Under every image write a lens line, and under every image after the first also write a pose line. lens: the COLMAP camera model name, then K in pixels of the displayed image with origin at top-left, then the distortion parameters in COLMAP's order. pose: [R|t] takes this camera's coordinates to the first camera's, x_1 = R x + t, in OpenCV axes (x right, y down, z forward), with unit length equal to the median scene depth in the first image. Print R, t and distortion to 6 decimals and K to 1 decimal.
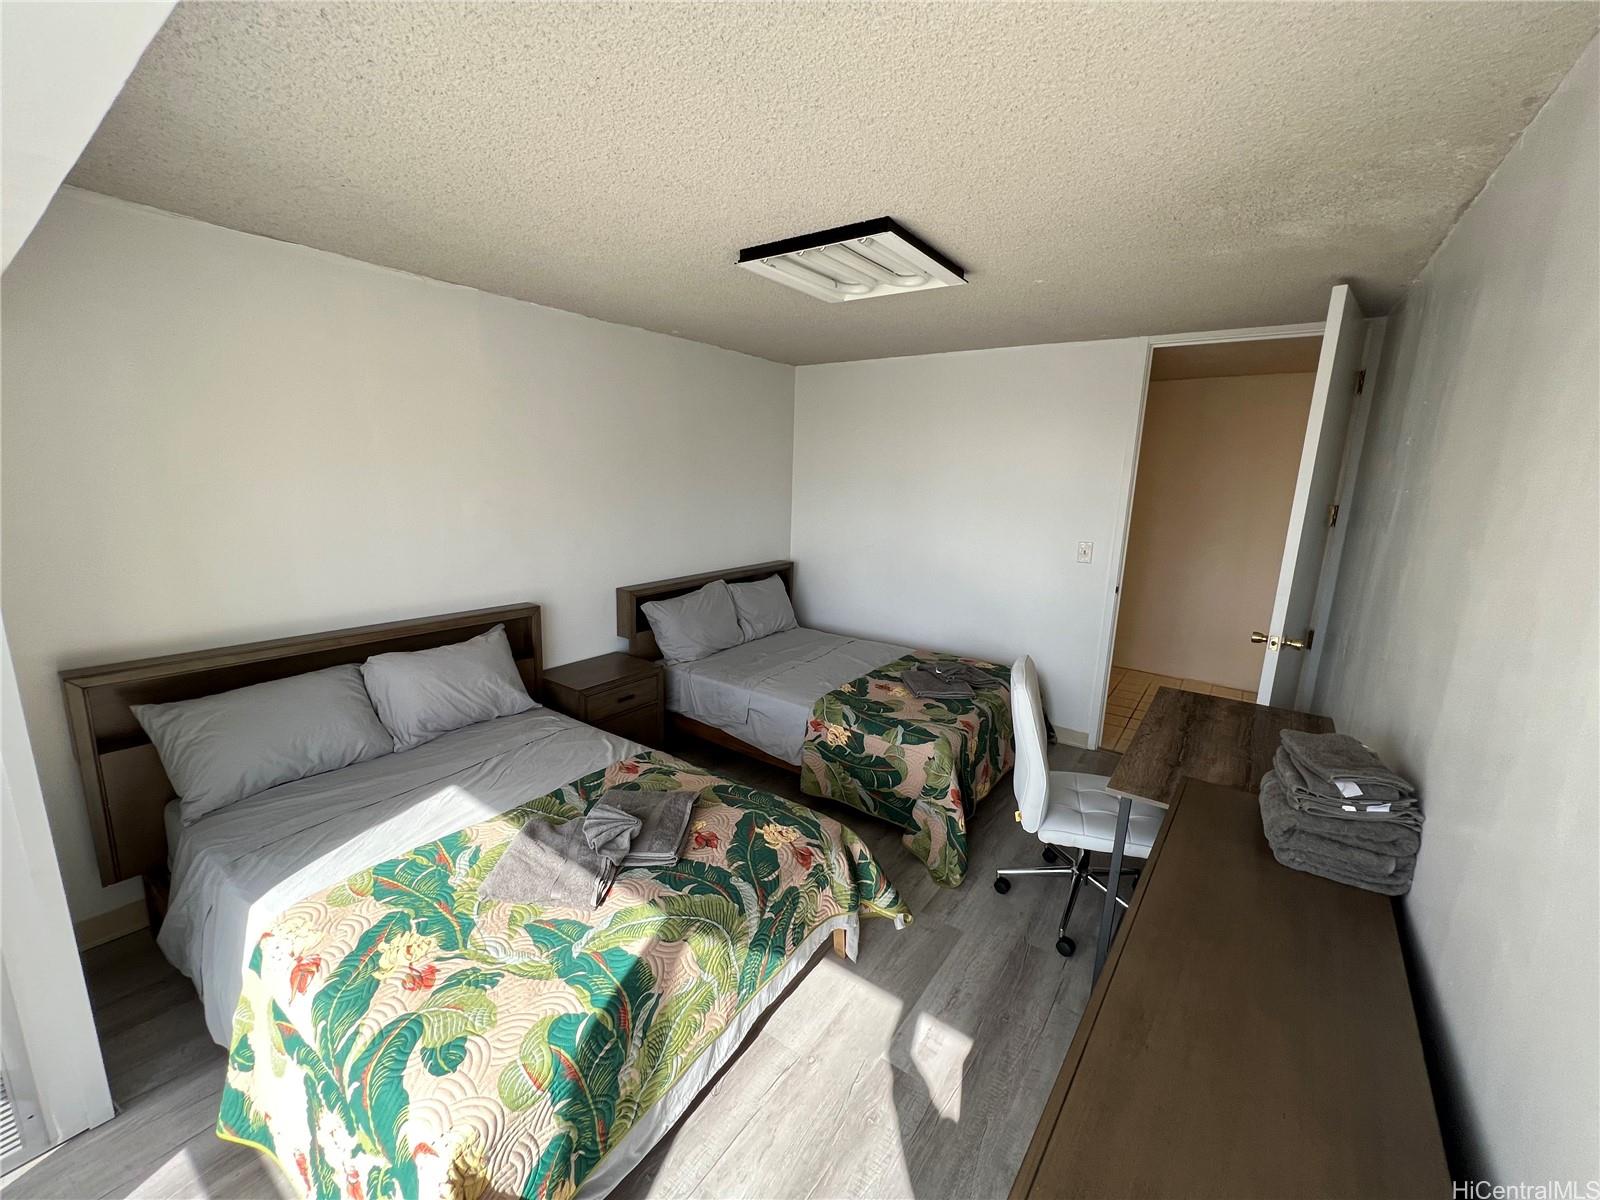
lens RADIAL K [[645.3, 0, 800.0], [0, 645.3, 600.0], [0, 0, 1]] dist [-0.002850, -0.000035]
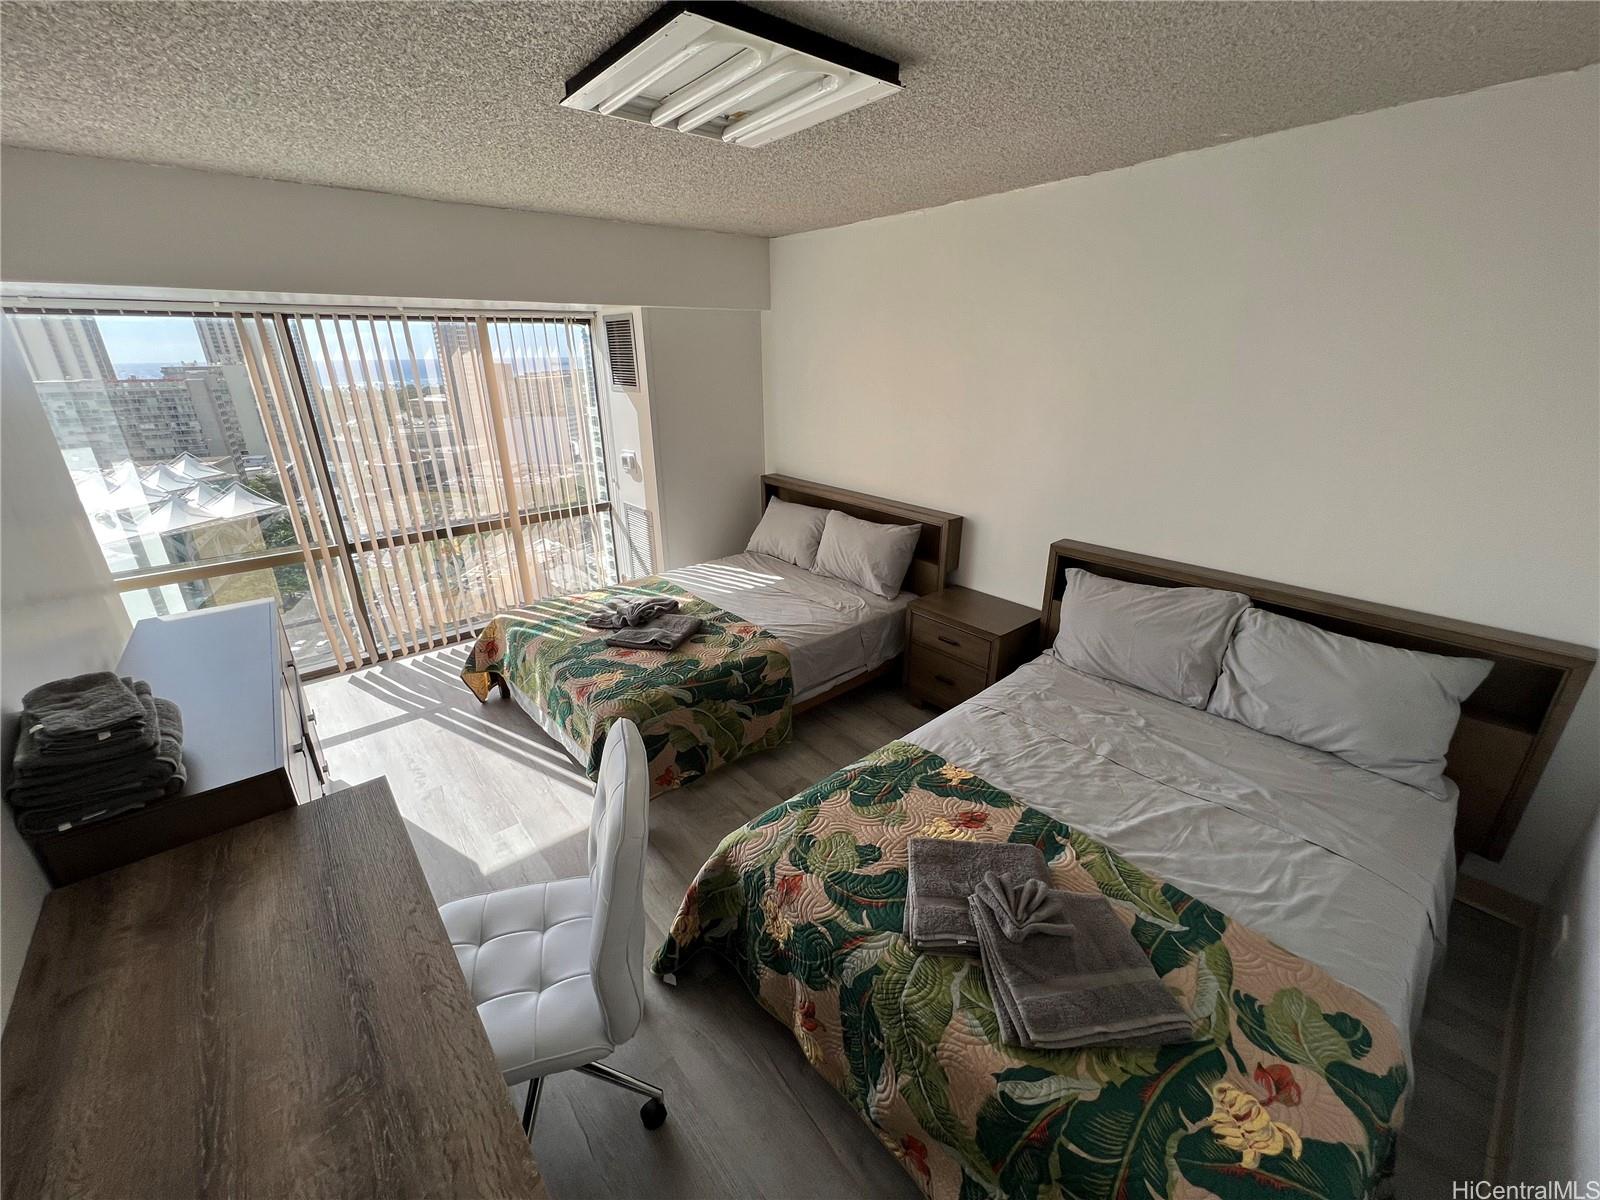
lens RADIAL K [[645.3, 0, 800.0], [0, 645.3, 600.0], [0, 0, 1]] dist [-0.002850, -0.000035]
pose [[-0.251371, 0.320834, -0.913169, 0.630949], [-0.193753, 0.907687, 0.372243, -0.210990], [0.948300, 0.270500, -0.166003, 0.971764]]
